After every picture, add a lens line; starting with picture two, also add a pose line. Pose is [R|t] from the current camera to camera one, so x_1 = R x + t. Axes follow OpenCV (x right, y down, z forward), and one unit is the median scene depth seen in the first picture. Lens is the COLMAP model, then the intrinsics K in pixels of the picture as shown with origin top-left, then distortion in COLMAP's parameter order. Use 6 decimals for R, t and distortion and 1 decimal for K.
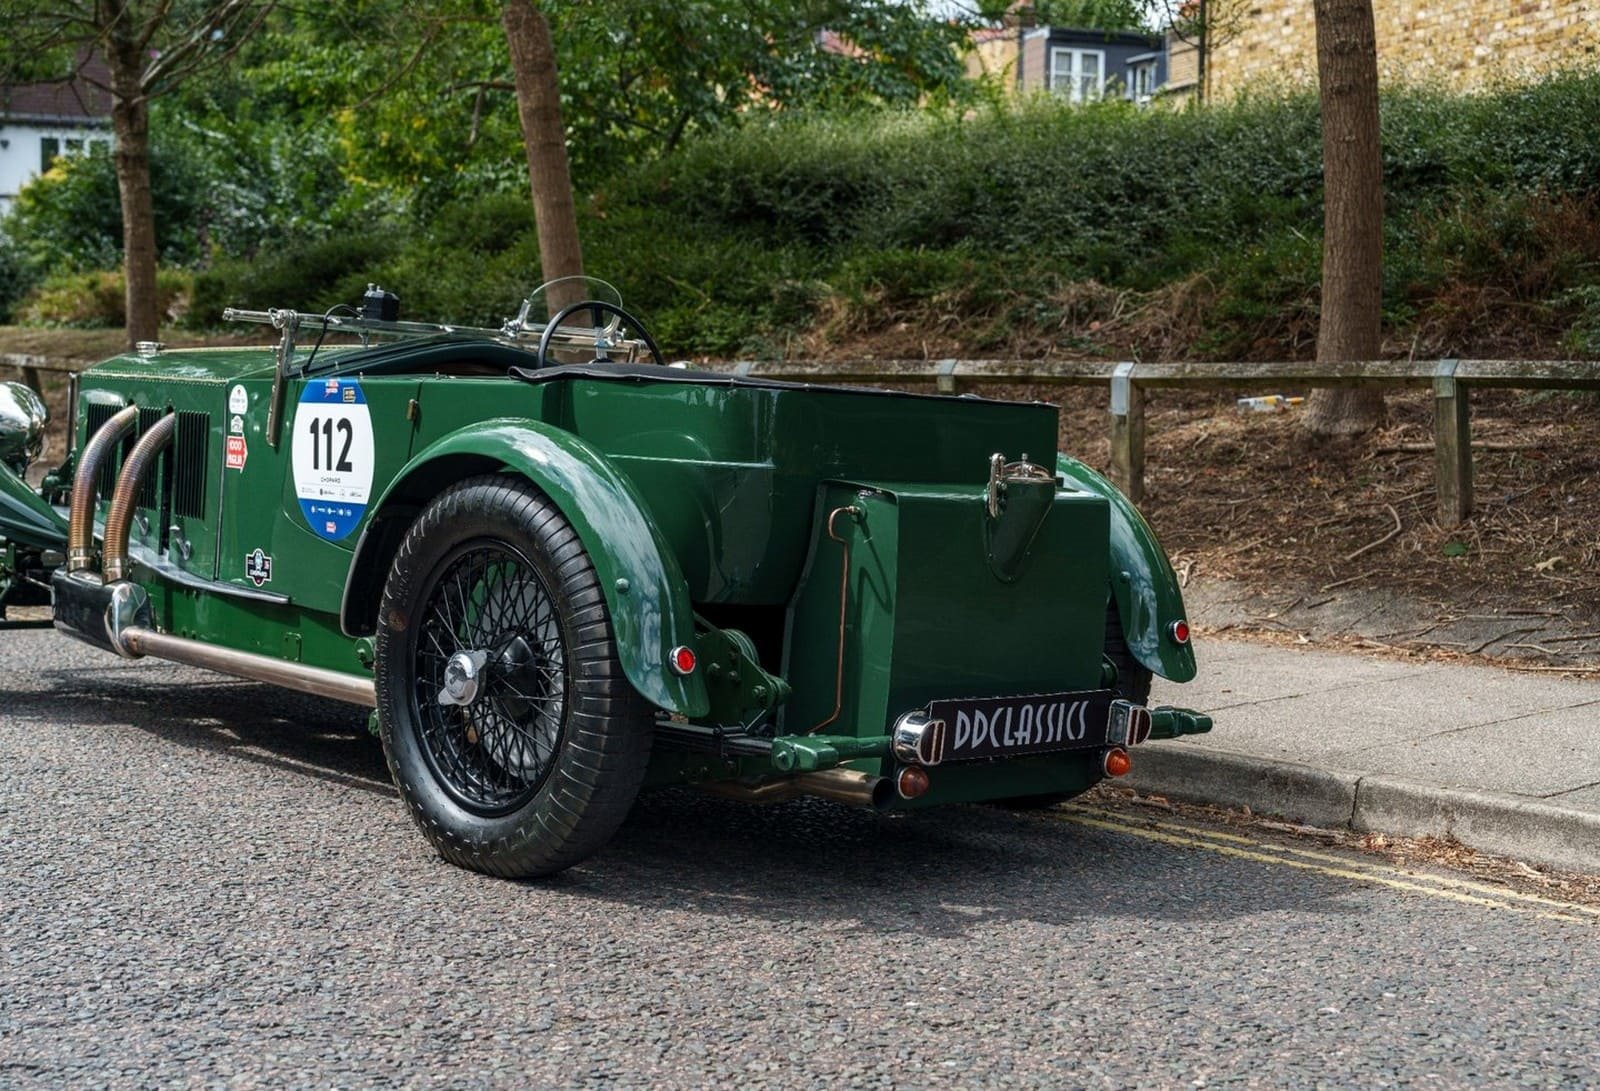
lens RADIAL K [[2255.7, 0, 754.1], [0, 2255.7, 563.5], [0, 0, 1]] dist [0.030491, 0.000000]
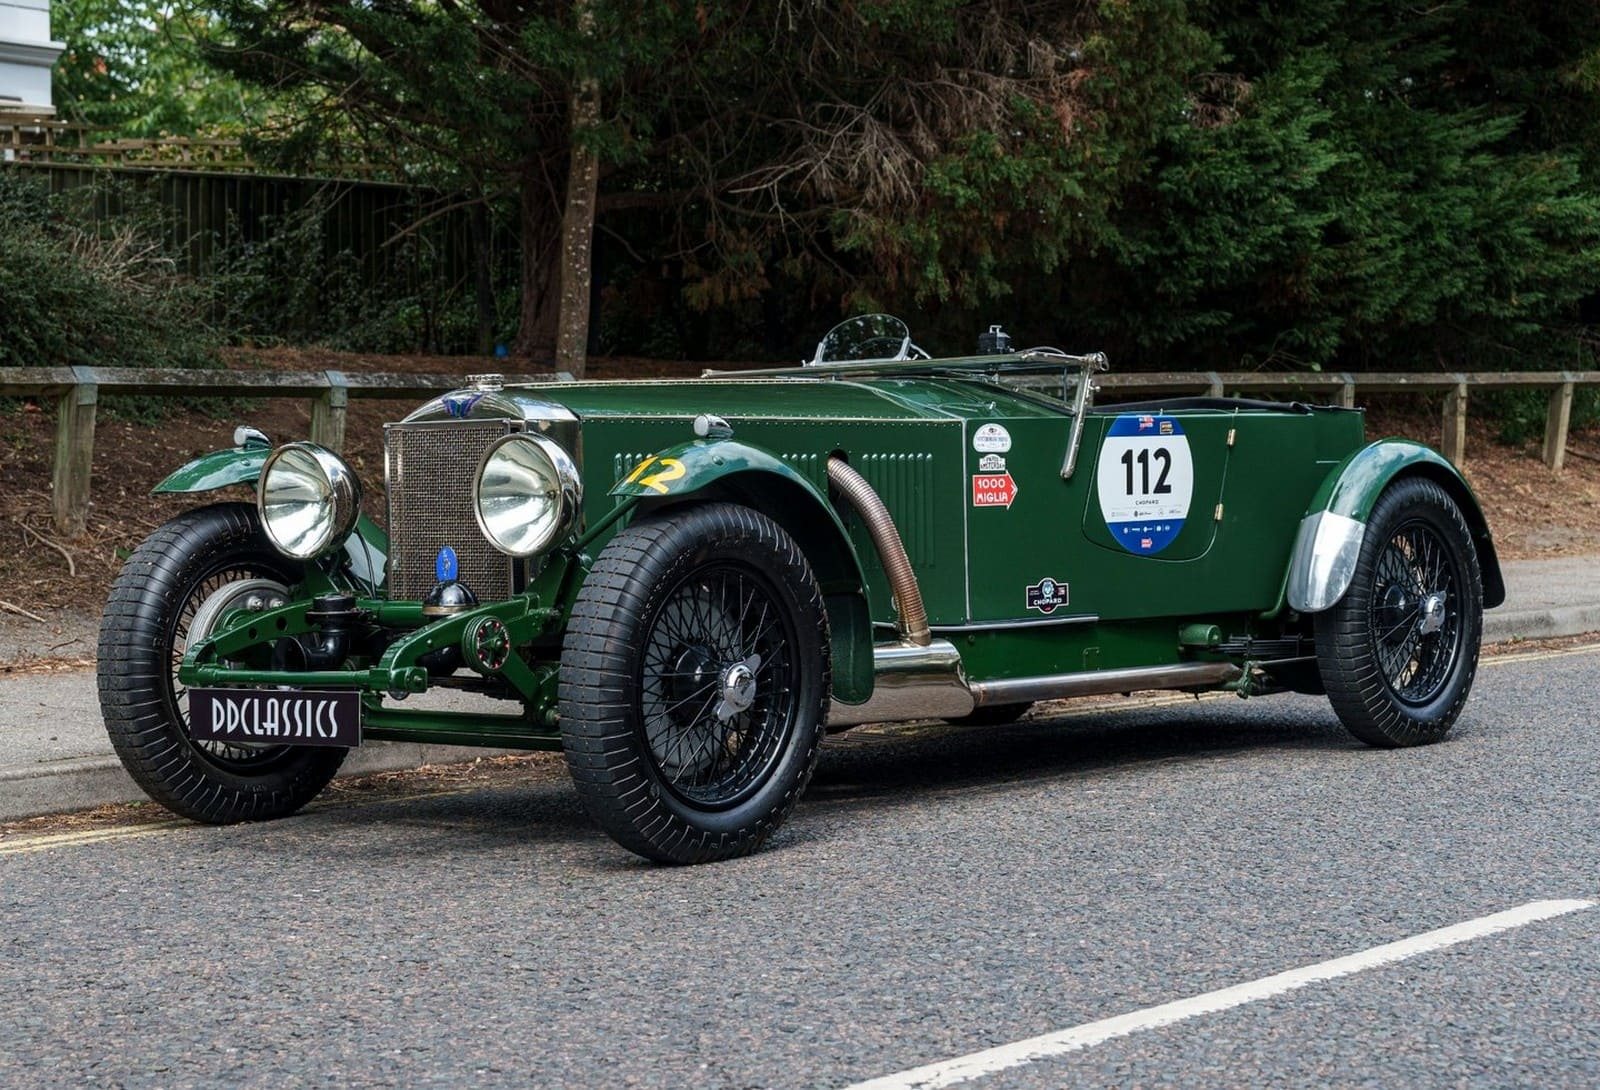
lens RADIAL K [[3339.8, 0, 793.4], [0, 3339.8, 541.9], [0, 0, 1]] dist [0.013877, 0.000000]
pose [[-0.139842, -0.064196, 0.988091, -1.740870], [0.073028, 0.994510, 0.074948, -0.148635], [-0.987477, 0.082639, -0.134386, 1.326218]]
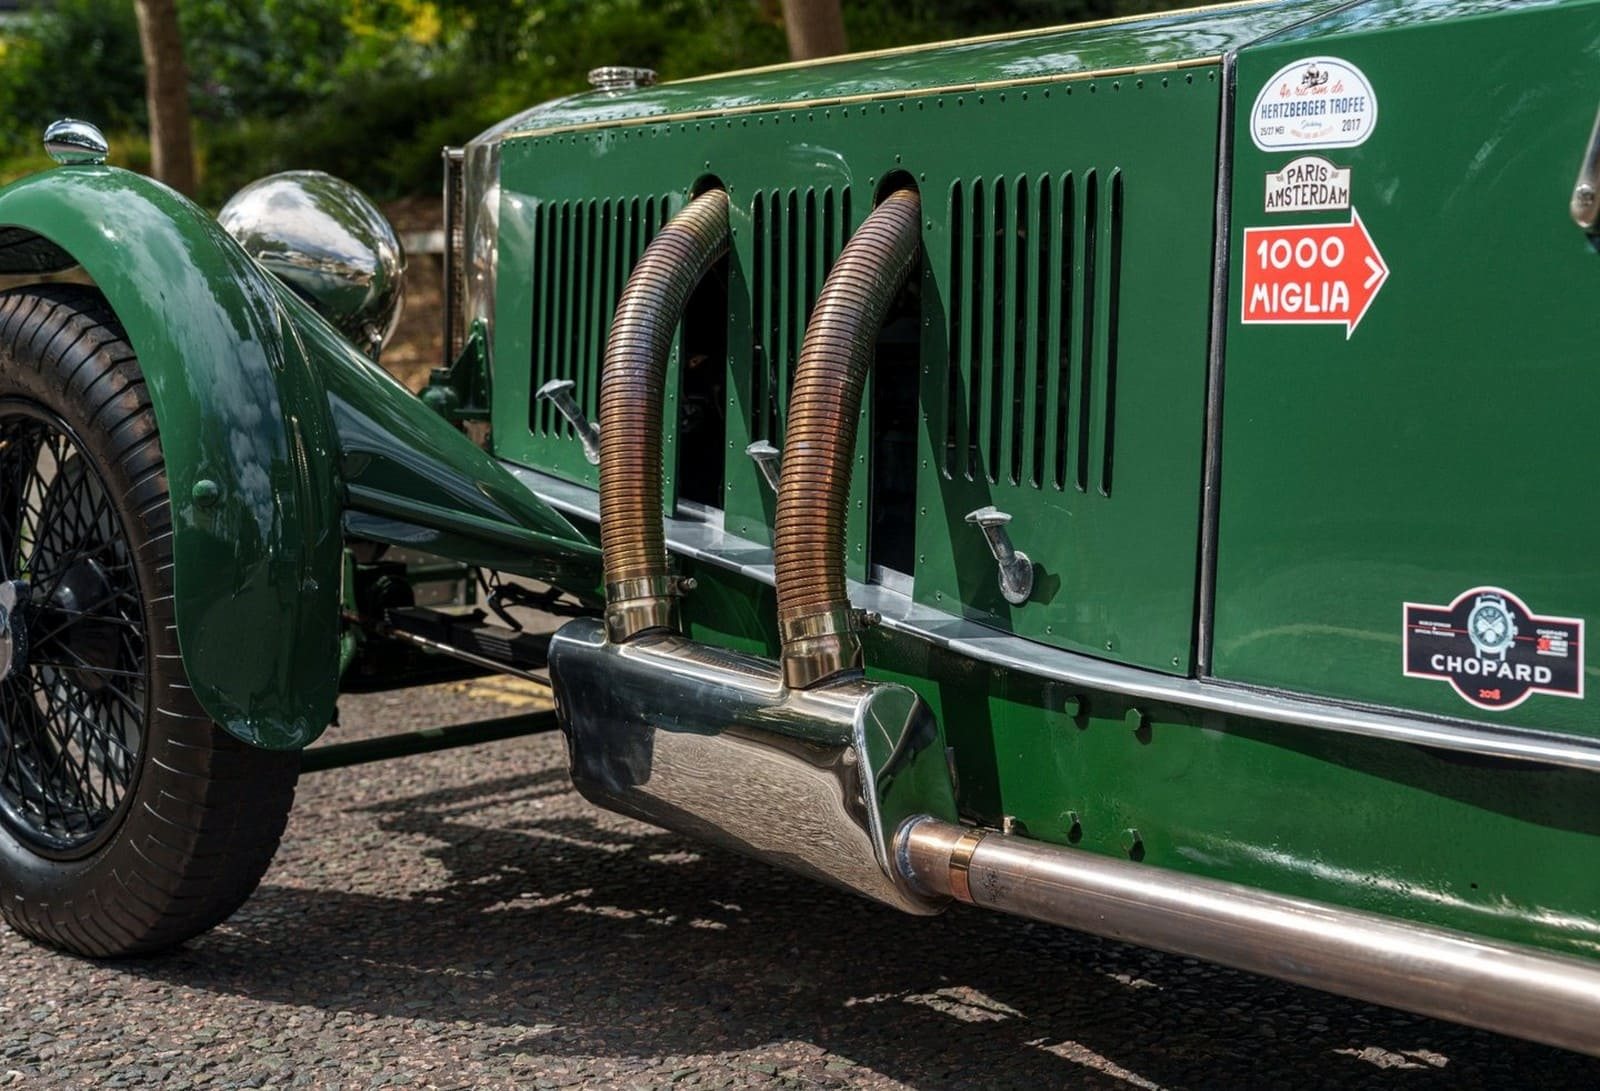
lens RADIAL K [[2307.3, 0, 773.3], [0, 2307.3, 538.7], [0, 0, 1]] dist [0.027913, 0.000000]
pose [[0.998384, -0.045445, 0.034106, -0.324389], [0.044305, 0.998458, 0.033461, -0.027294], [-0.035574, -0.031896, 0.998858, 0.699130]]
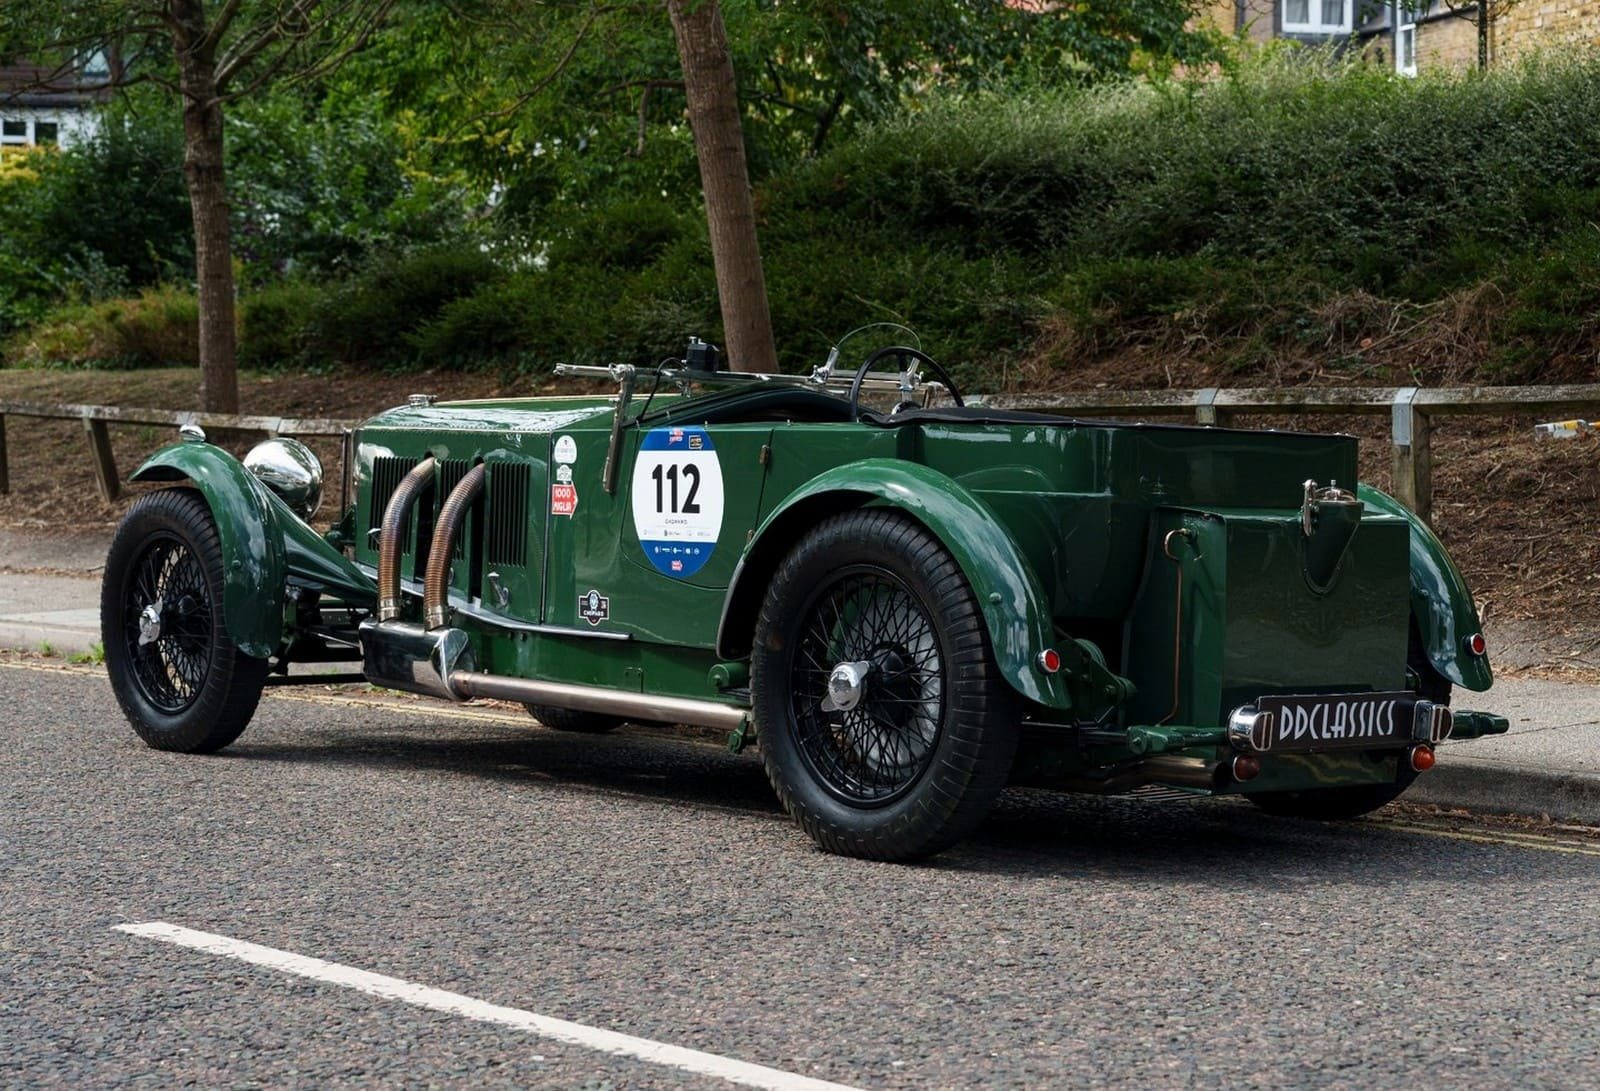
lens RADIAL K [[3112.6, 0, 759.8], [0, 3112.6, 567.5], [0, 0, 1]] dist [0.030859, 0.000000]
pose [[0.999051, -0.022153, -0.037505, -0.087037], [0.020969, 0.999278, -0.031678, 0.030747], [0.038179, 0.030862, 0.998794, -0.450812]]
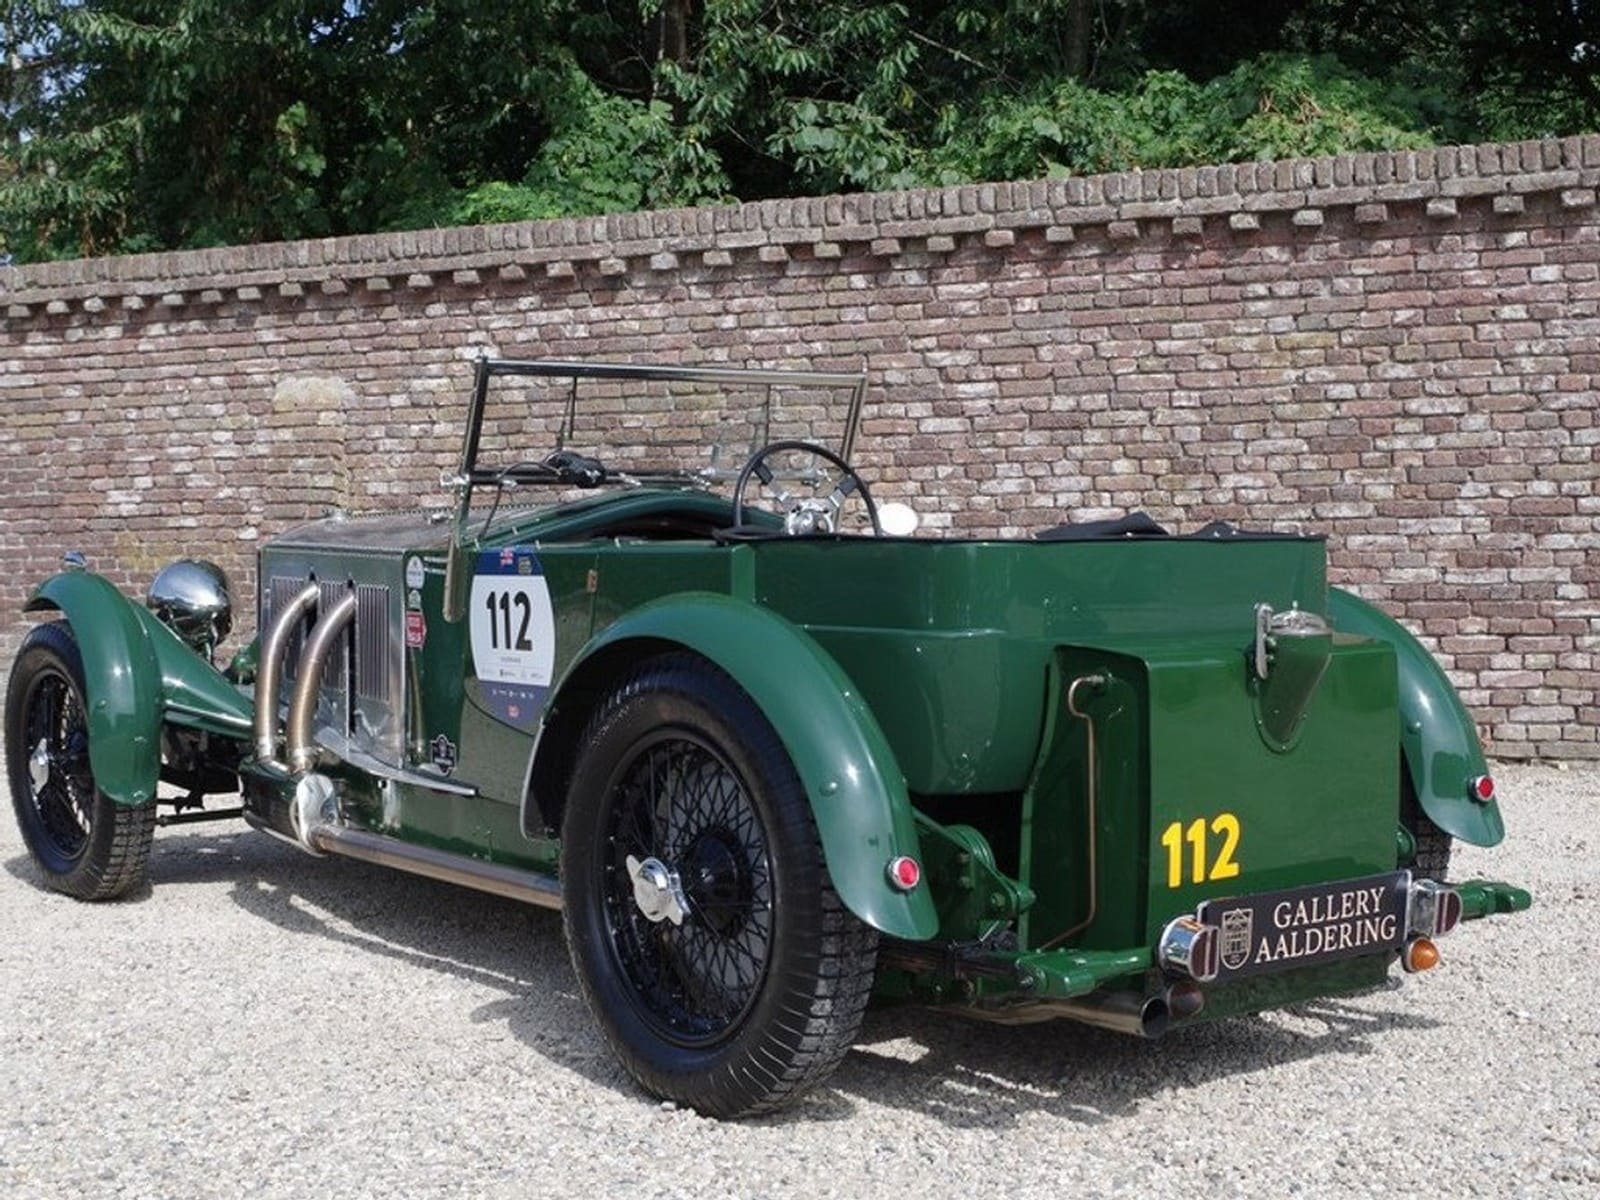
lens RADIAL K [[2185.8, 0, 794.3], [0, 2185.8, 608.7], [0, 0, 1]] dist [0.007075, 0.000000]
pose [[0.994592, -0.051944, -0.089938, 0.005062], [0.049601, 0.998374, -0.028087, -0.025567], [0.091250, 0.023474, 0.995551, 0.129943]]
